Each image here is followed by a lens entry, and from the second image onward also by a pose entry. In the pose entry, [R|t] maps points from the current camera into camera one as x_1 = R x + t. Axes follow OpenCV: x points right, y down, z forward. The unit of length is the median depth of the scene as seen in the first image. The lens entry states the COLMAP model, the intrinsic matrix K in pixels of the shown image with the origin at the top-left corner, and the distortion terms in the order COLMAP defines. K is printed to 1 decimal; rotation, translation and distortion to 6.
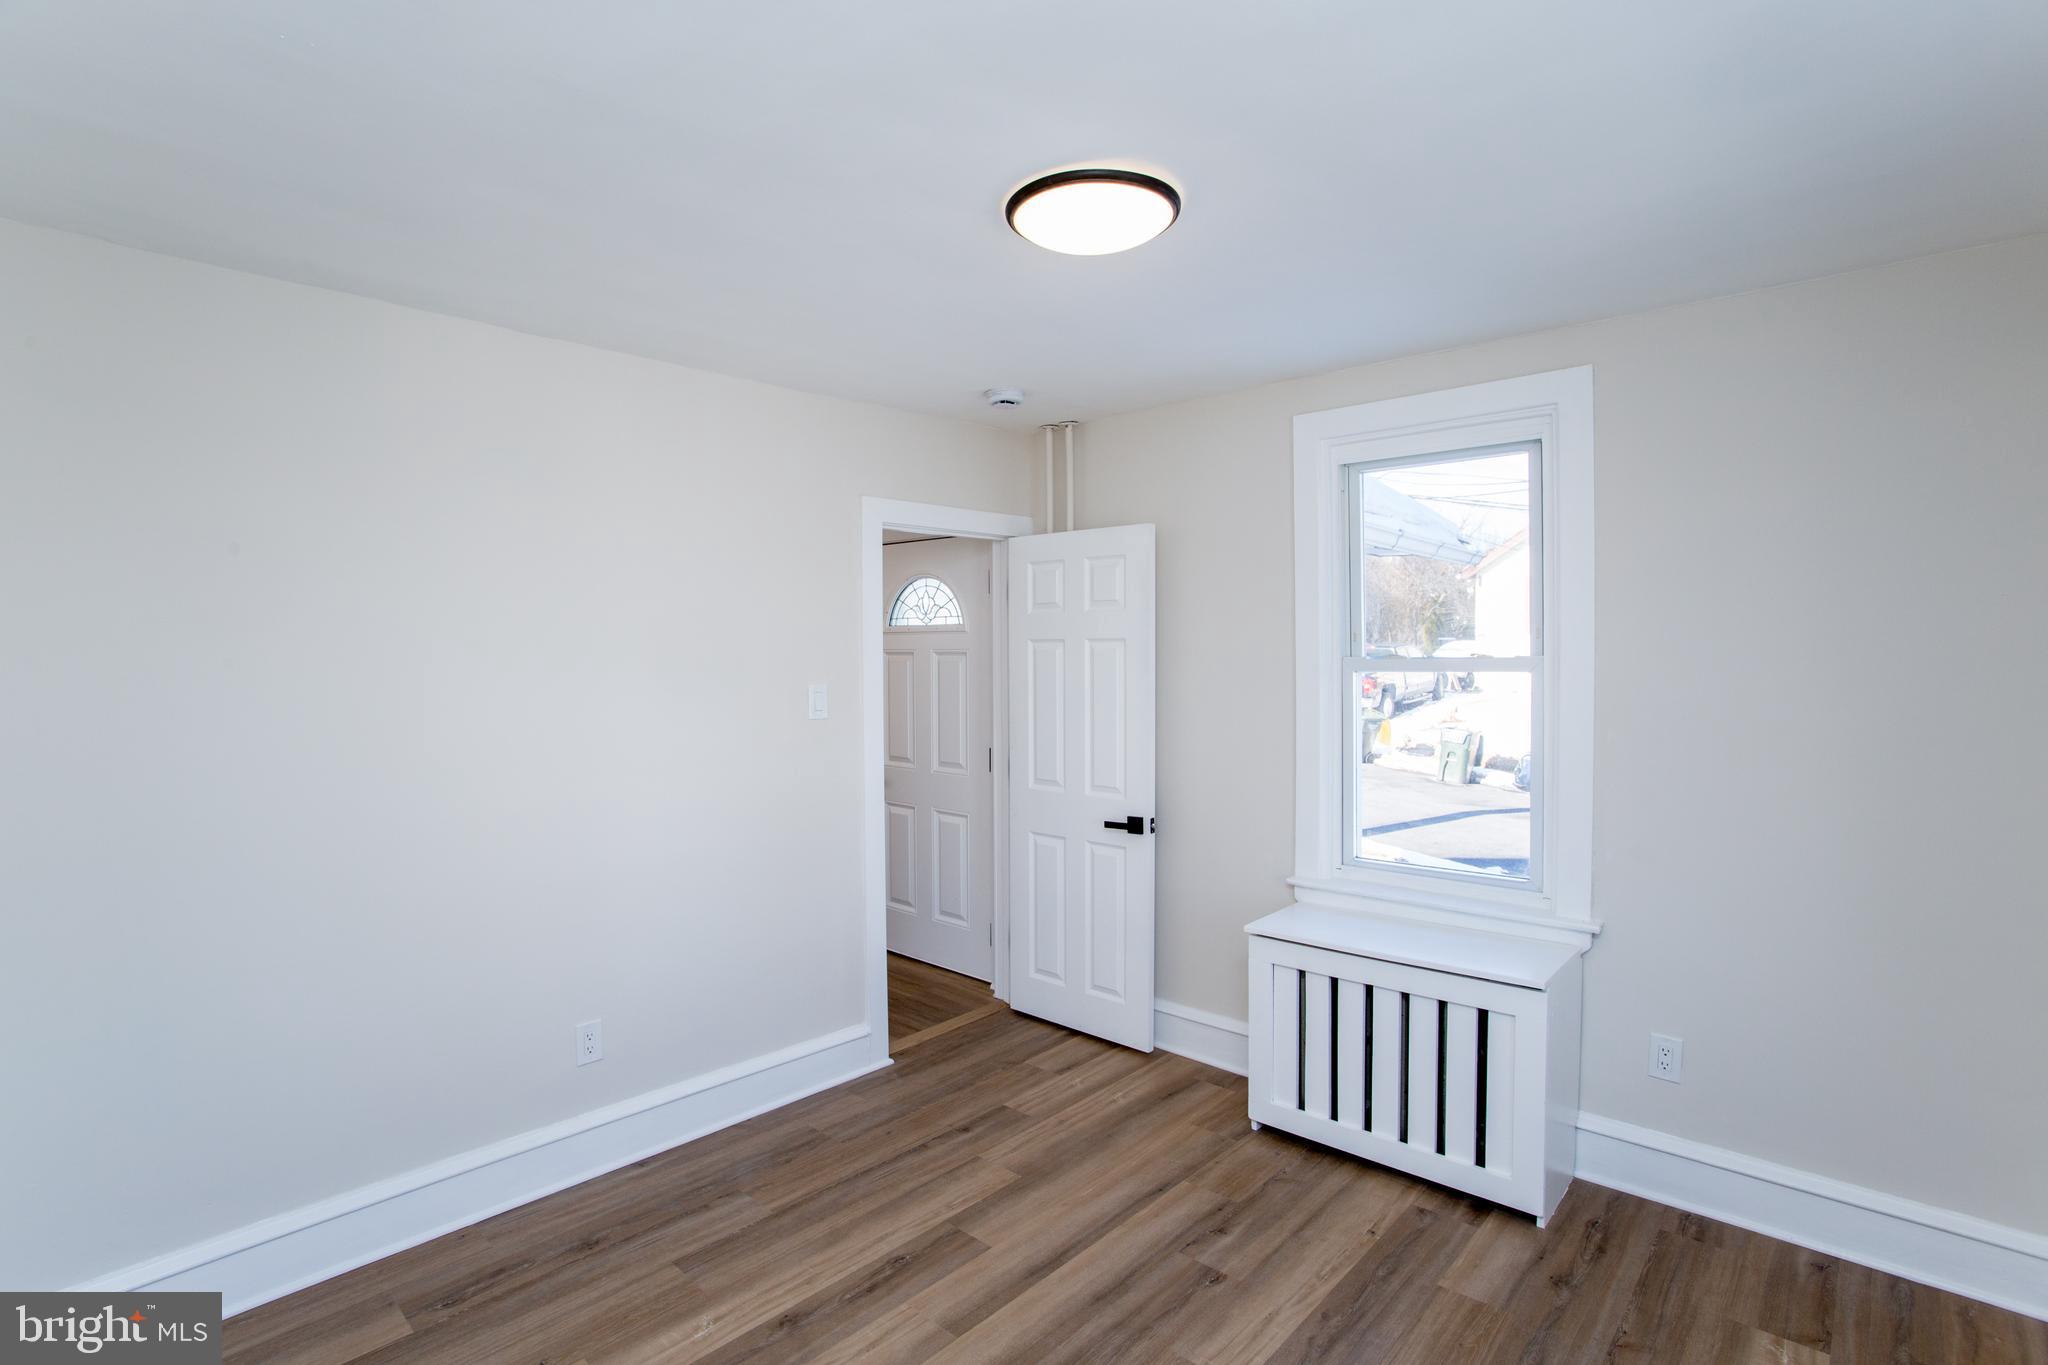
lens RADIAL K [[987.3, 0, 1014.8], [0, 987.3, 672.8], [0, 0, 1]] dist [-0.071911, 0.027391]
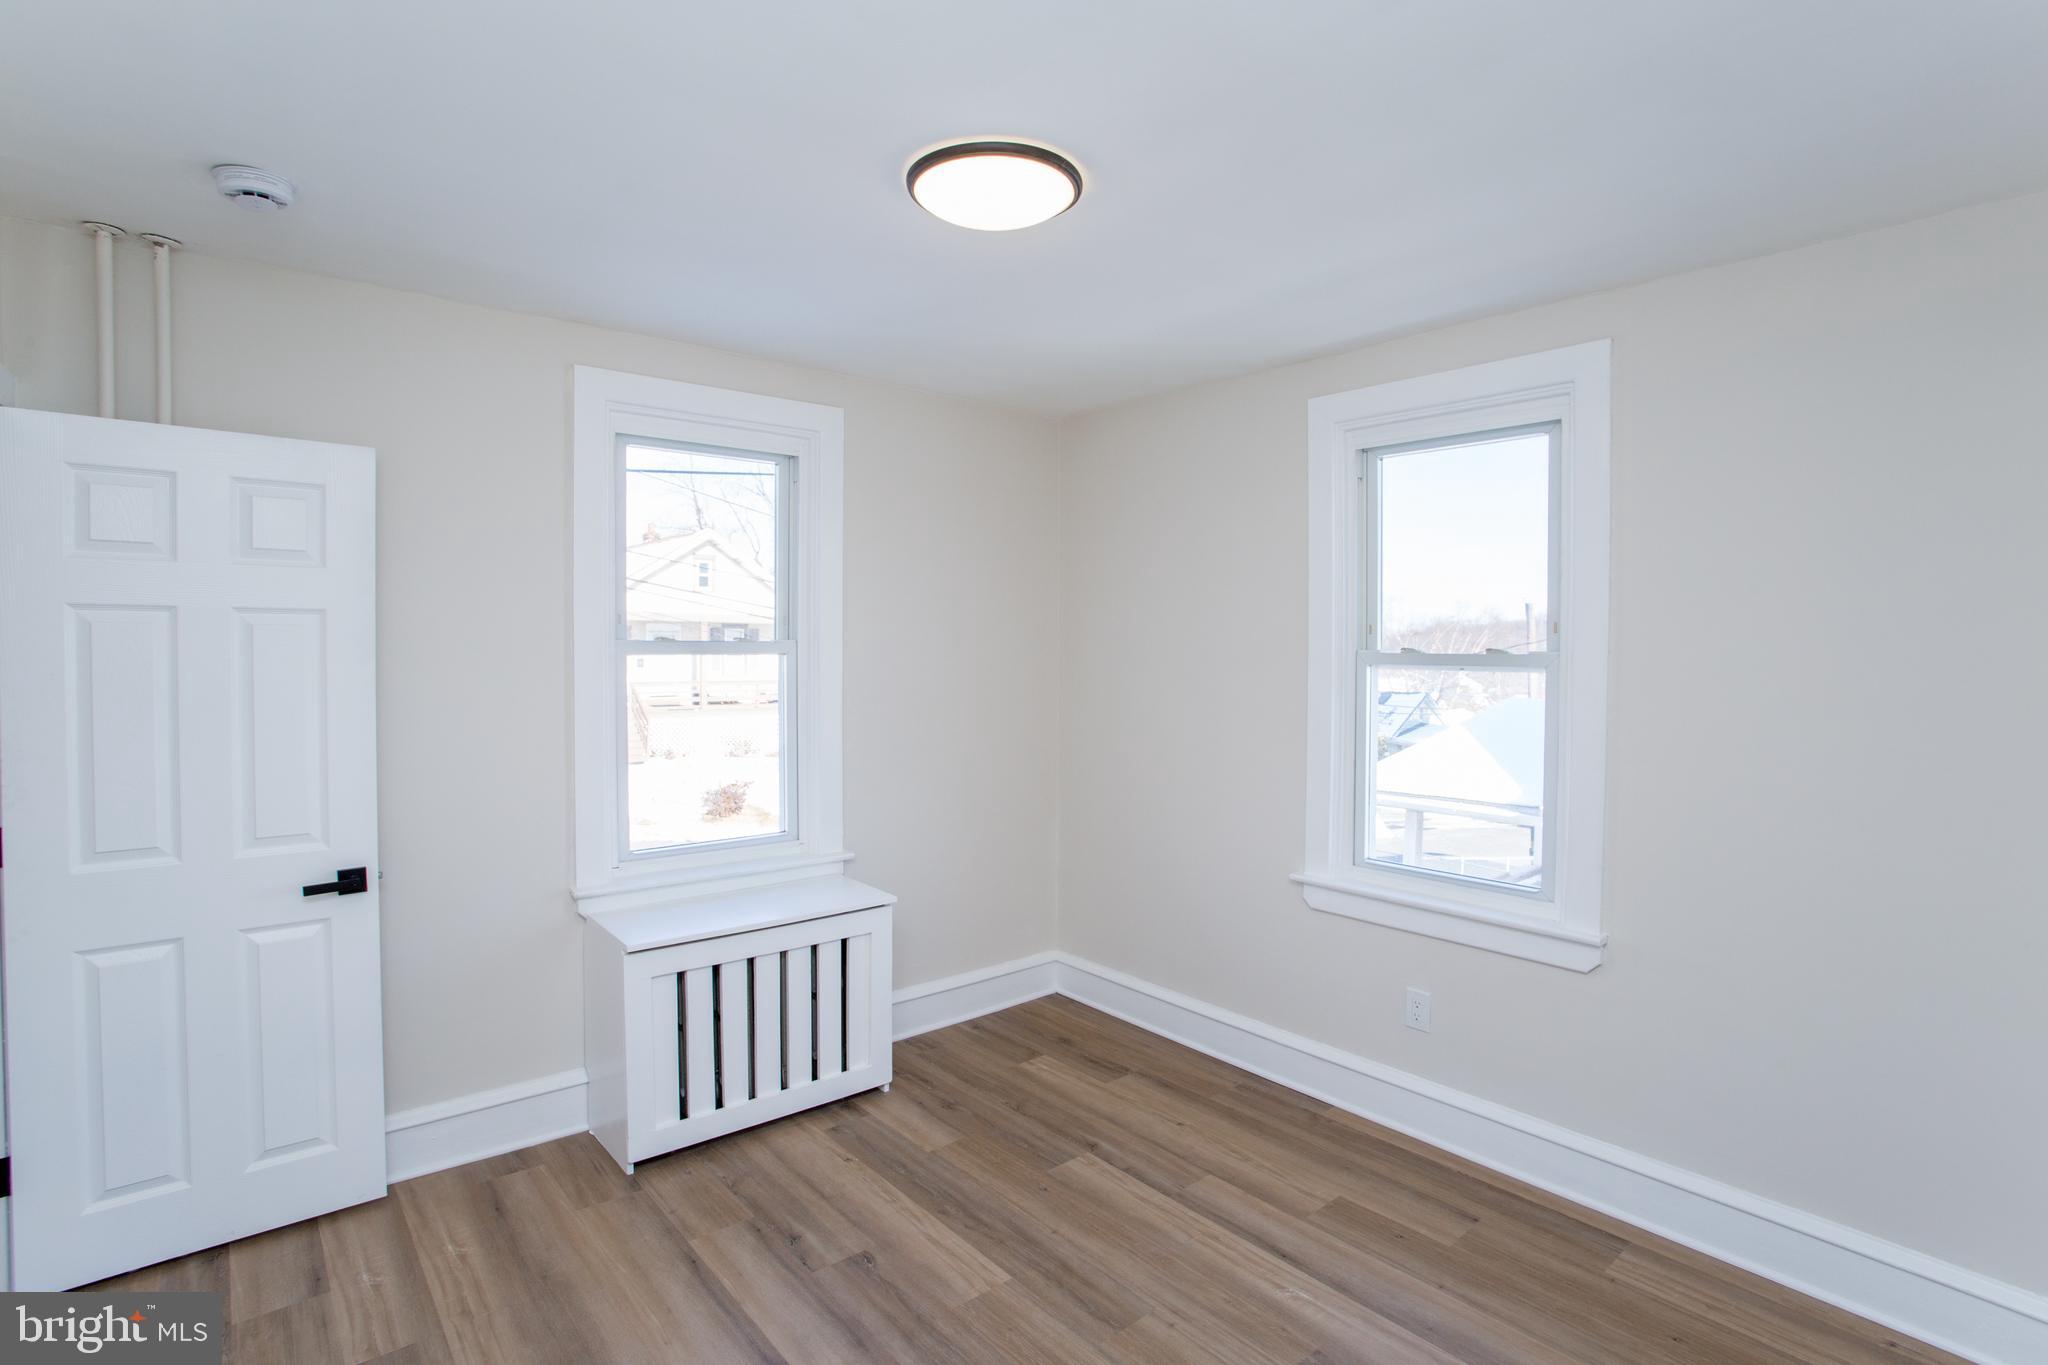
lens RADIAL K [[987.3, 0, 1014.8], [0, 987.3, 672.8], [0, 0, 1]] dist [-0.071911, 0.027391]
pose [[0.121583, -0.018574, 0.992407, -0.628396], [0.011573, 0.999783, 0.017294, 0.004112], [-0.992514, 0.009383, 0.121772, 0.596702]]
